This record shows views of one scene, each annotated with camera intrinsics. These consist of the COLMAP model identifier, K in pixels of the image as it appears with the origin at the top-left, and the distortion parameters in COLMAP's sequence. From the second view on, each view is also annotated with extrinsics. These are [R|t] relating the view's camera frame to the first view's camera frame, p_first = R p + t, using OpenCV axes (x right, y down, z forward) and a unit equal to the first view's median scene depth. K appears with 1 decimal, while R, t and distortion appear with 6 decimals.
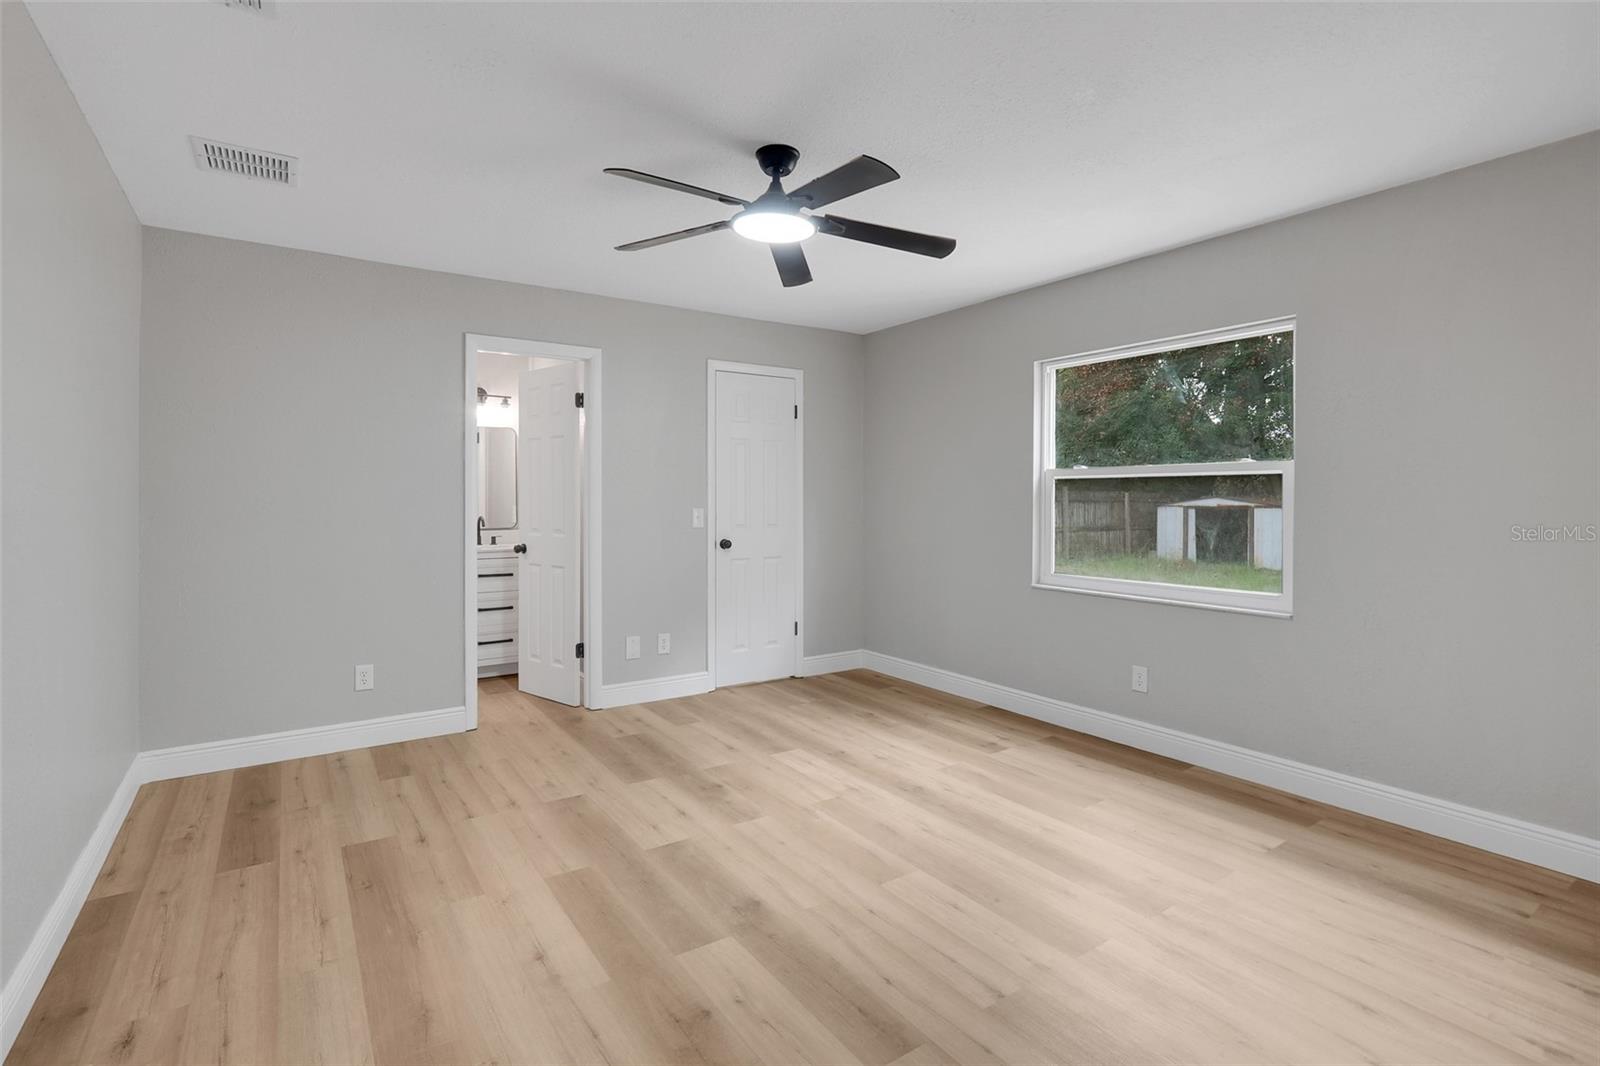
lens RADIAL K [[740.1, 0, 793.4], [0, 740.1, 503.2], [0, 0, 1]] dist [-0.015636, 0.006978]
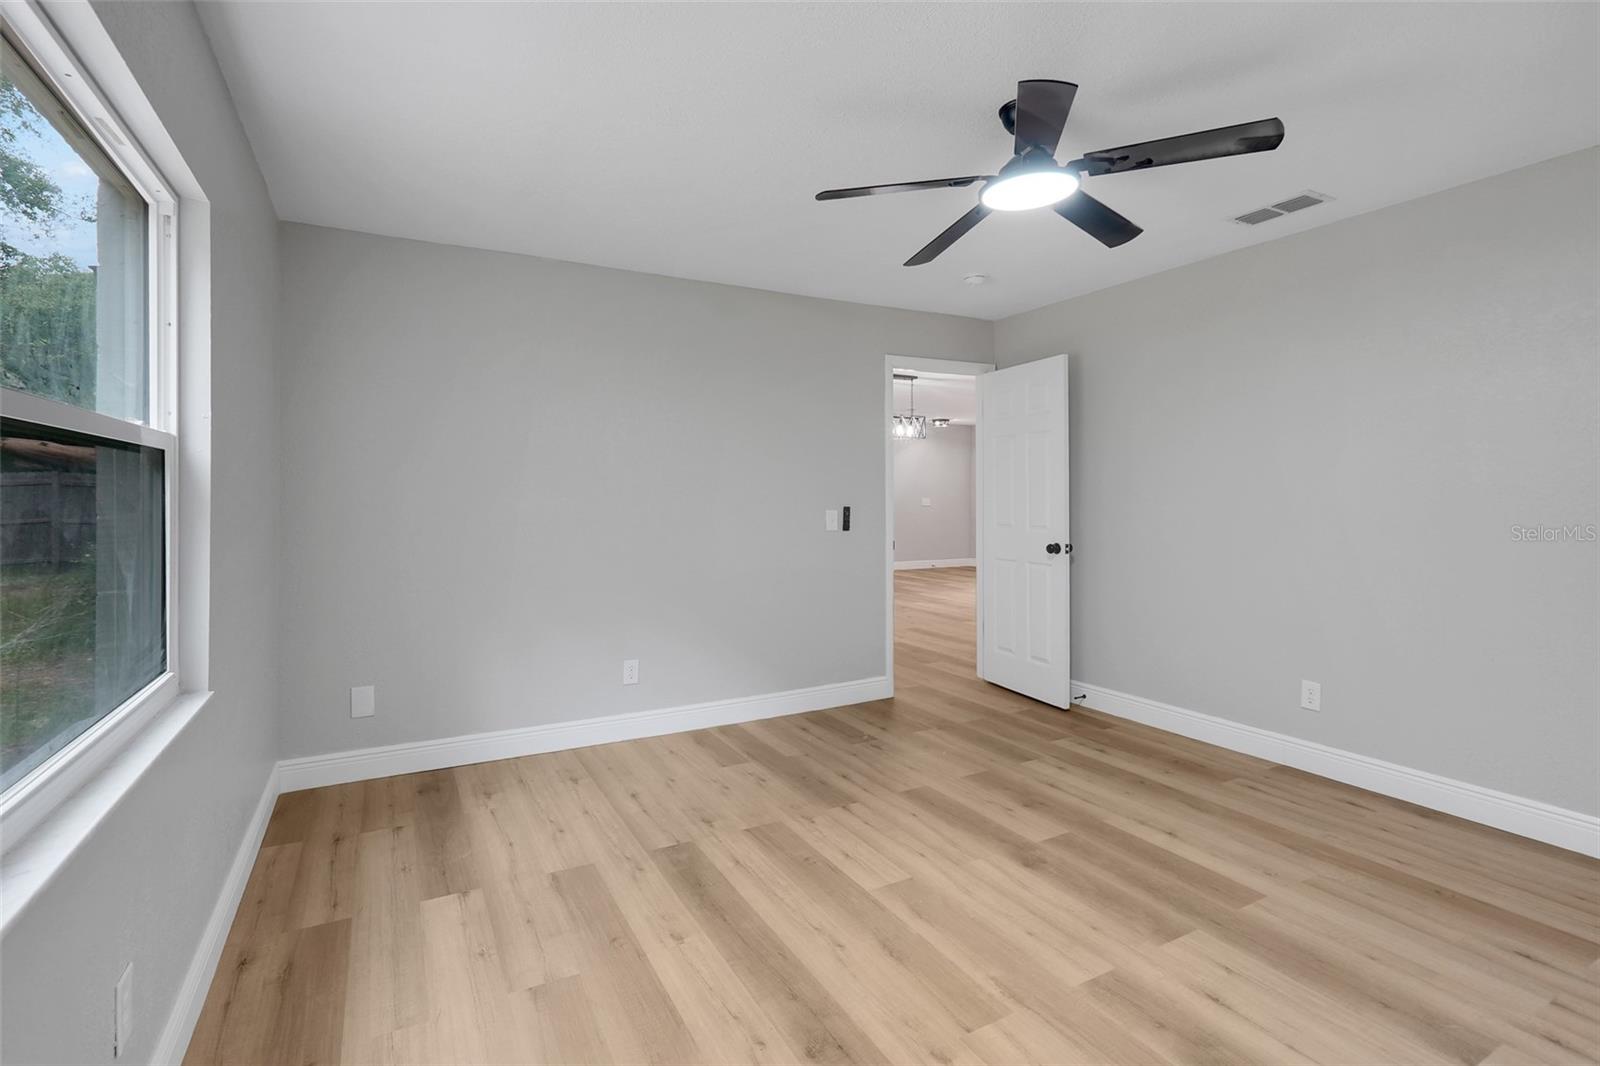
lens RADIAL K [[740.1, 0, 793.4], [0, 740.1, 503.2], [0, 0, 1]] dist [-0.015636, 0.006978]
pose [[-0.994378, 0.000145, 0.105887, 0.176130], [0.001580, 0.999908, 0.013465, -0.013044], [-0.105875, 0.013557, -0.994287, 2.066790]]
